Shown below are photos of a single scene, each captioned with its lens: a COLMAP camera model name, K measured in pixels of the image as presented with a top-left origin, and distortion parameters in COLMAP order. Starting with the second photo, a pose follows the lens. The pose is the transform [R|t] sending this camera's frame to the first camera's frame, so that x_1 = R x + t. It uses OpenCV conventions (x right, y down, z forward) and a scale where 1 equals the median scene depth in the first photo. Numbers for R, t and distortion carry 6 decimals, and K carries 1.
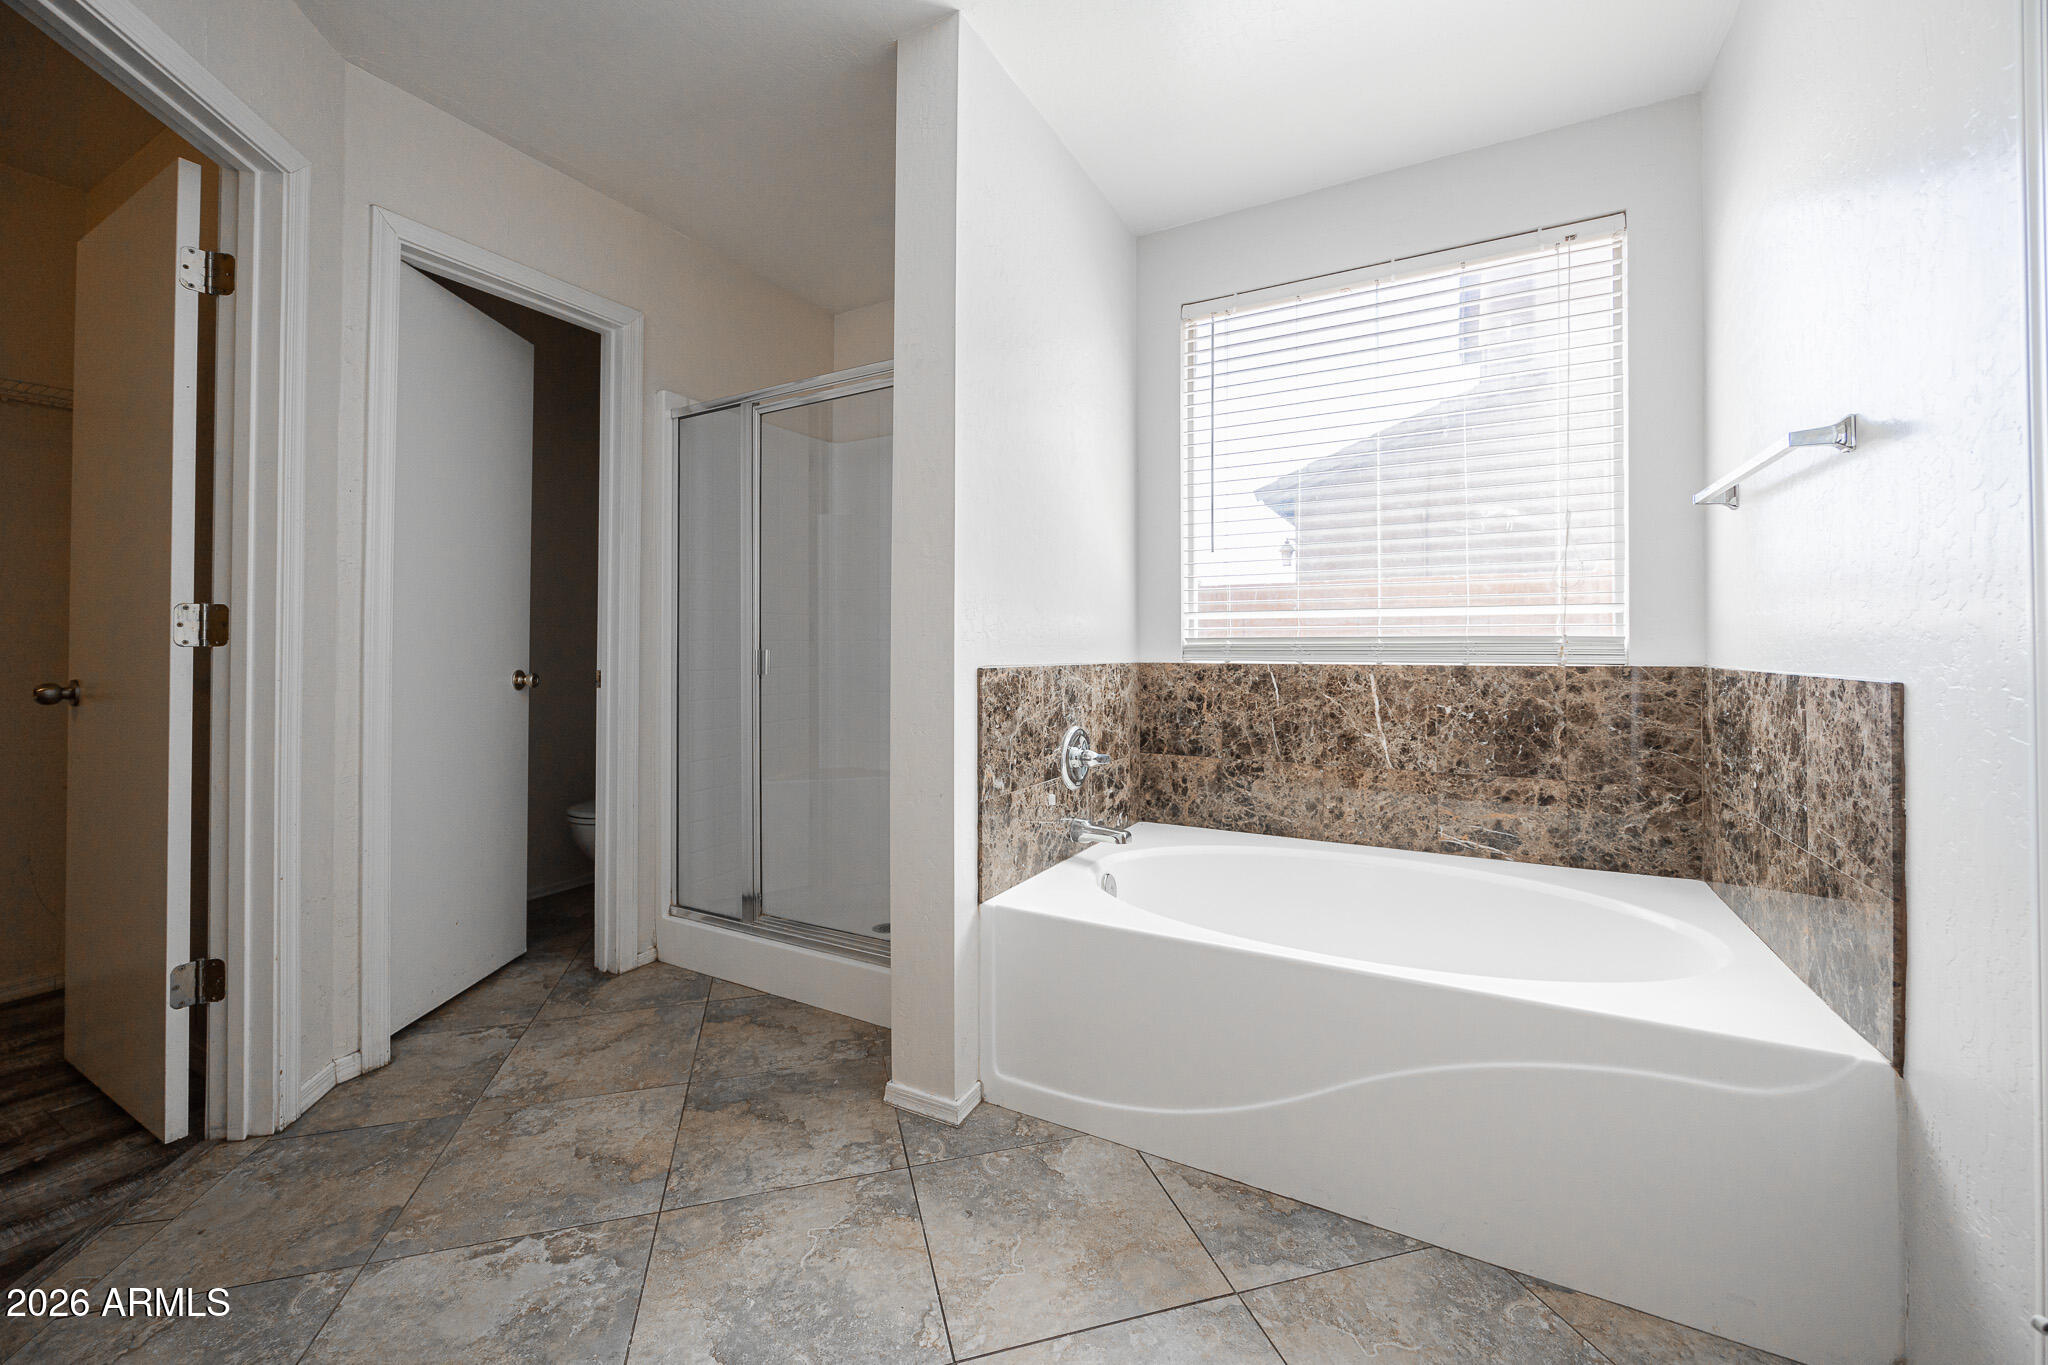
lens RADIAL K [[789.9, 0, 1007.5], [0, 789.9, 634.7], [0, 0, 1]] dist [-0.002406, -0.001206]
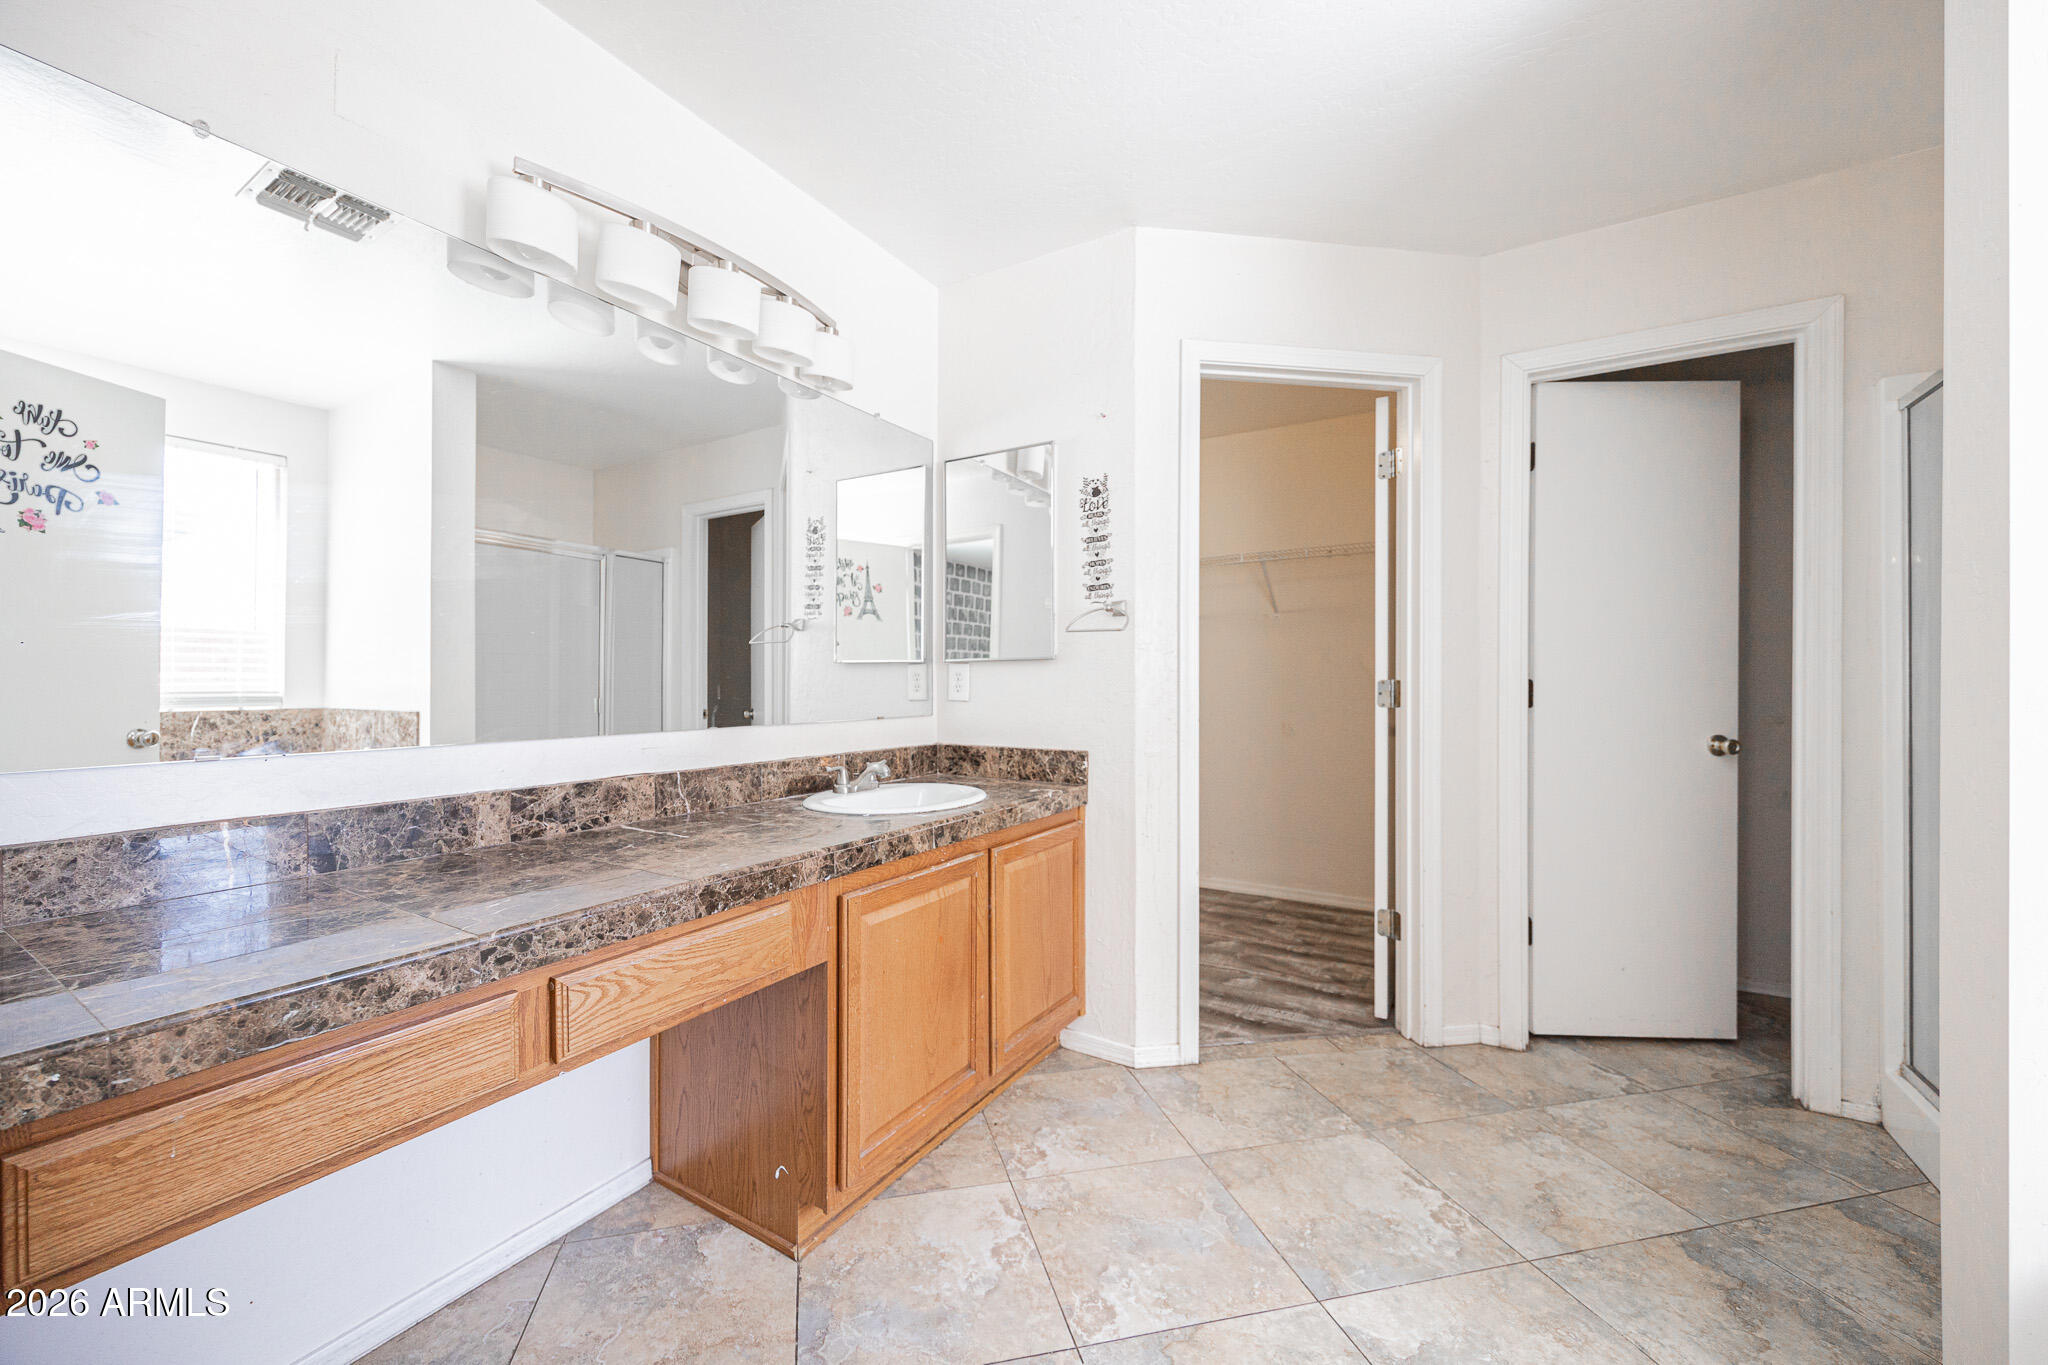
lens RADIAL K [[789.9, 0, 1031.1], [0, 789.9, 683.0], [0, 0, 1]] dist [-0.002406, -0.001206]
pose [[-0.008755, -0.001336, -0.999961, 0.511017], [0.009432, 0.999955, -0.001419, -0.036931], [0.999917, -0.009444, -0.008742, 0.290758]]
